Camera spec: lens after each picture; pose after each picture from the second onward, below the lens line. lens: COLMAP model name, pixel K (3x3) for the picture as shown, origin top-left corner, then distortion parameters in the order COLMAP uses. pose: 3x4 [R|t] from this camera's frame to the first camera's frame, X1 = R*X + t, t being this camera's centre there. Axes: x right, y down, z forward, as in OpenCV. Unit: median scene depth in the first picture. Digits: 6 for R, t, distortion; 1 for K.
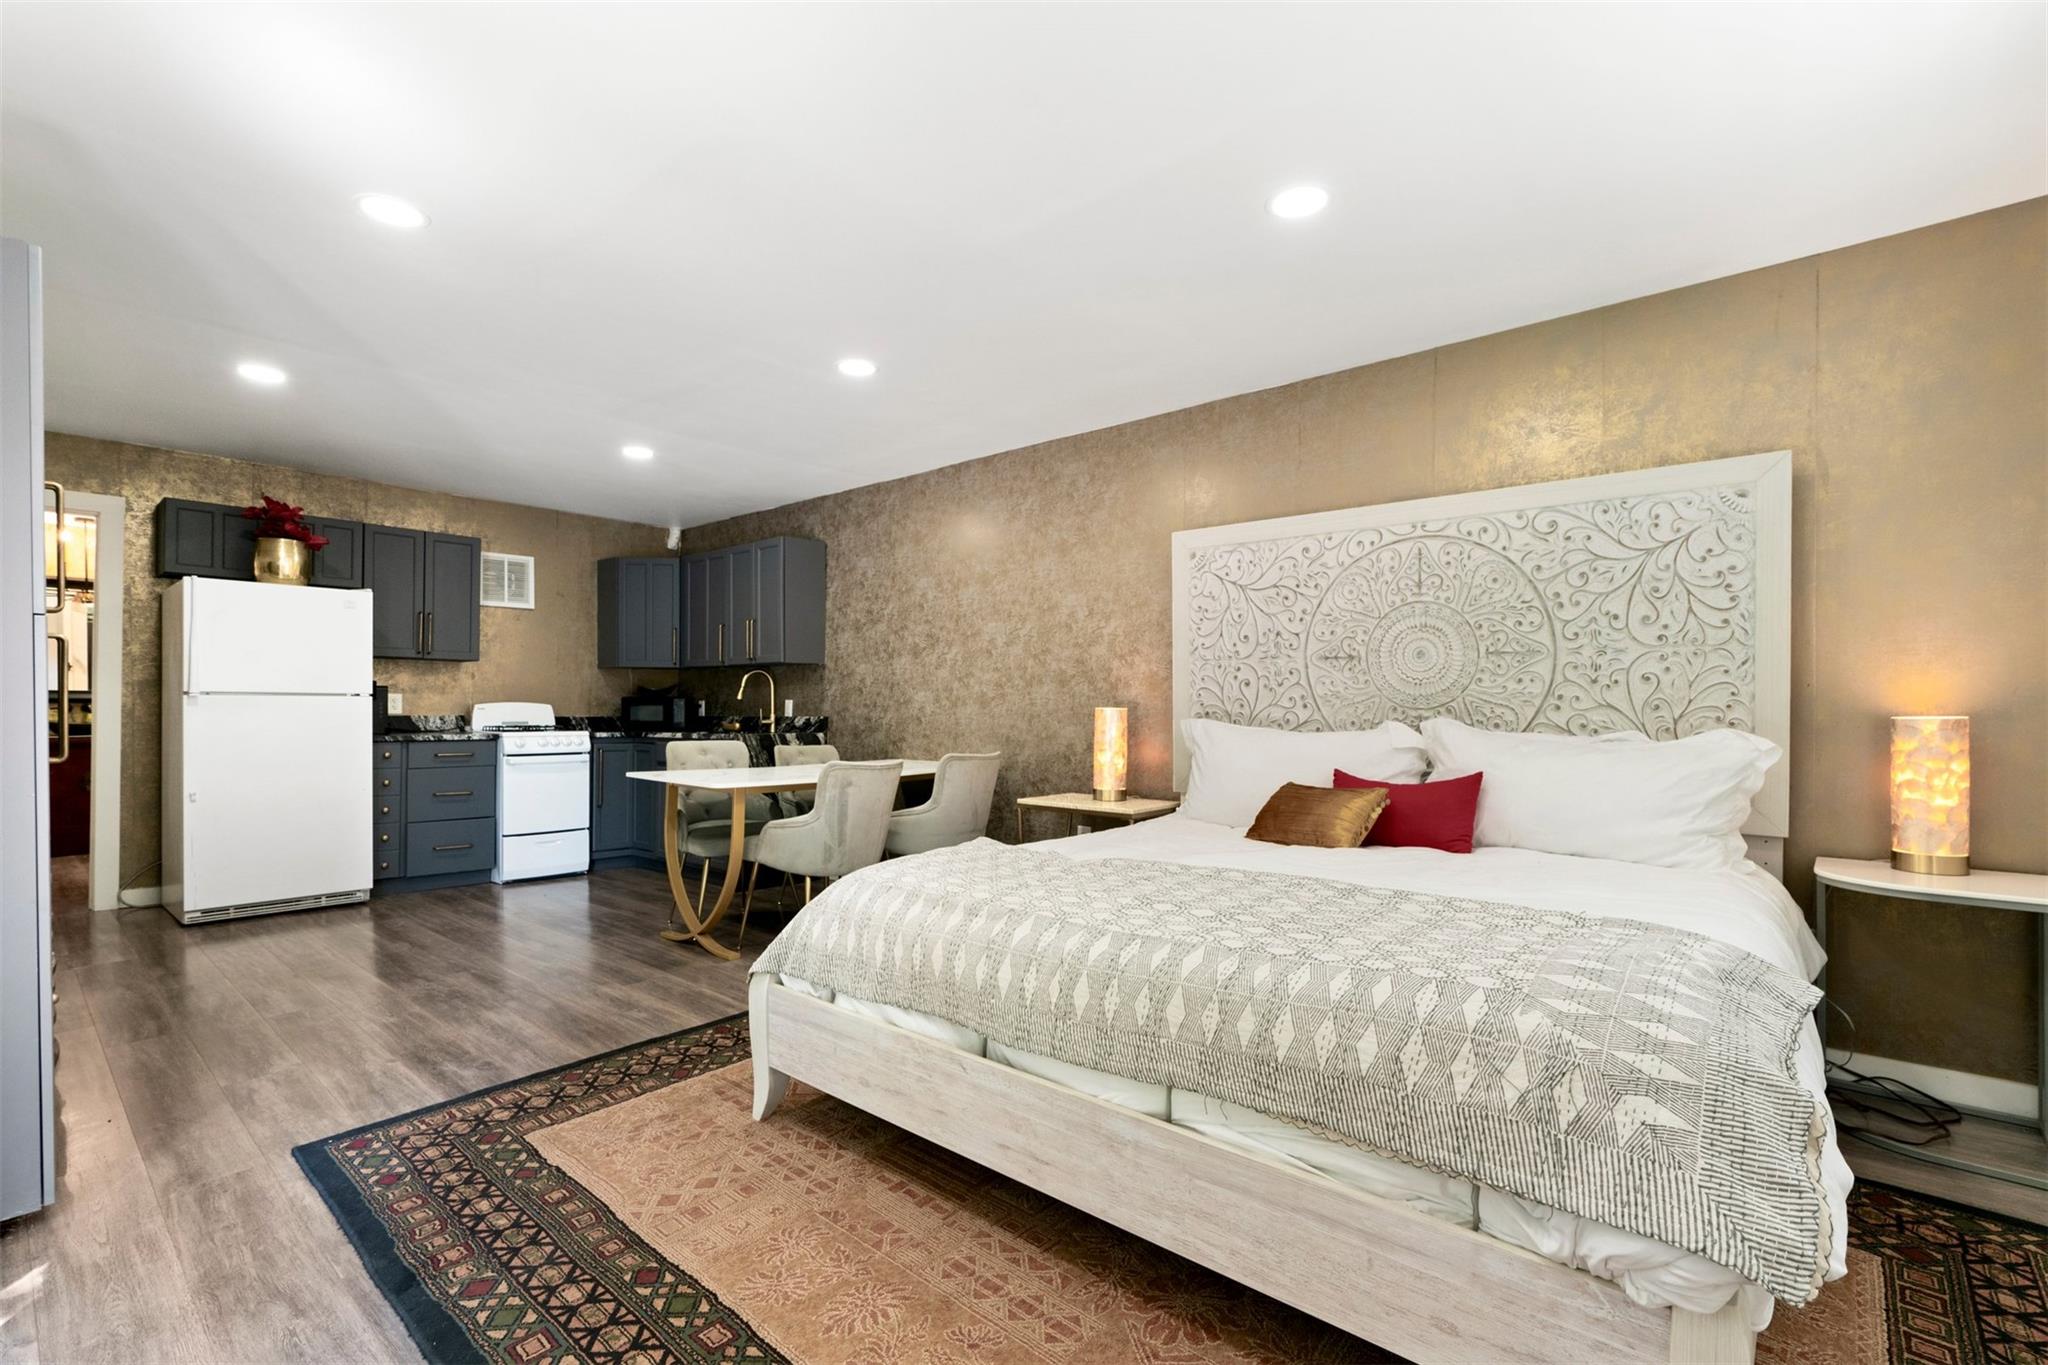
lens RADIAL K [[930.8, 0, 1026.2], [0, 930.8, 691.4], [0, 0, 1]] dist [-0.001235, -0.001033]
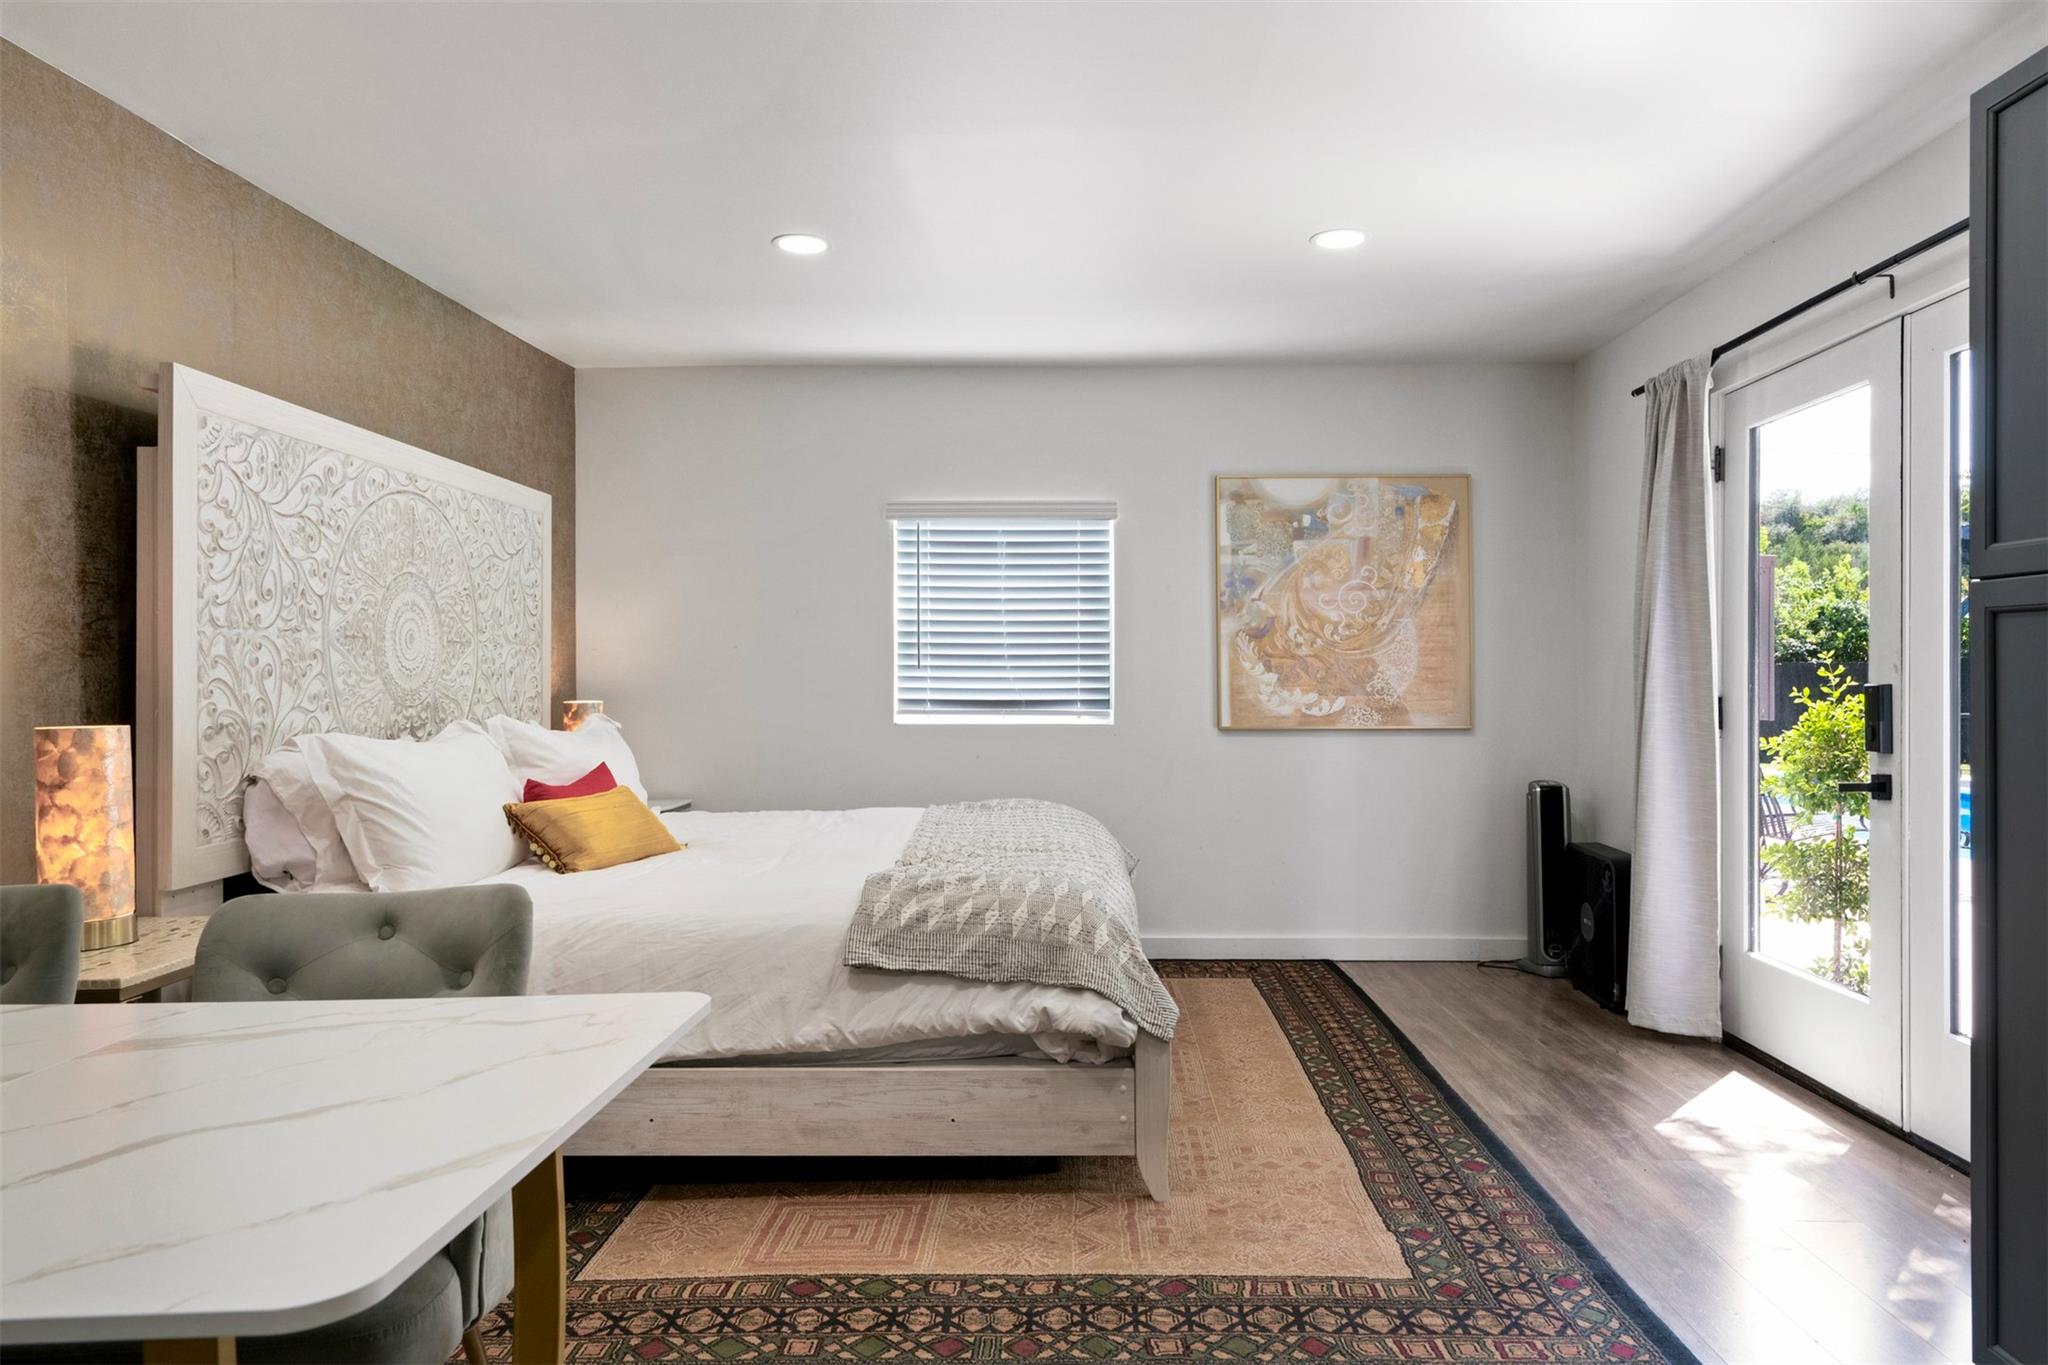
lens RADIAL K [[1324.6, 0, 1027.9], [0, 1324.6, 681.6], [0, 0, 1]] dist [-0.004515, 0.000110]
pose [[-0.636133, -0.001039, 0.771579, -1.209082], [-0.000643, 0.999999, 0.000817, -0.005724], [-0.771579, 0.000024, -0.636133, 1.988079]]
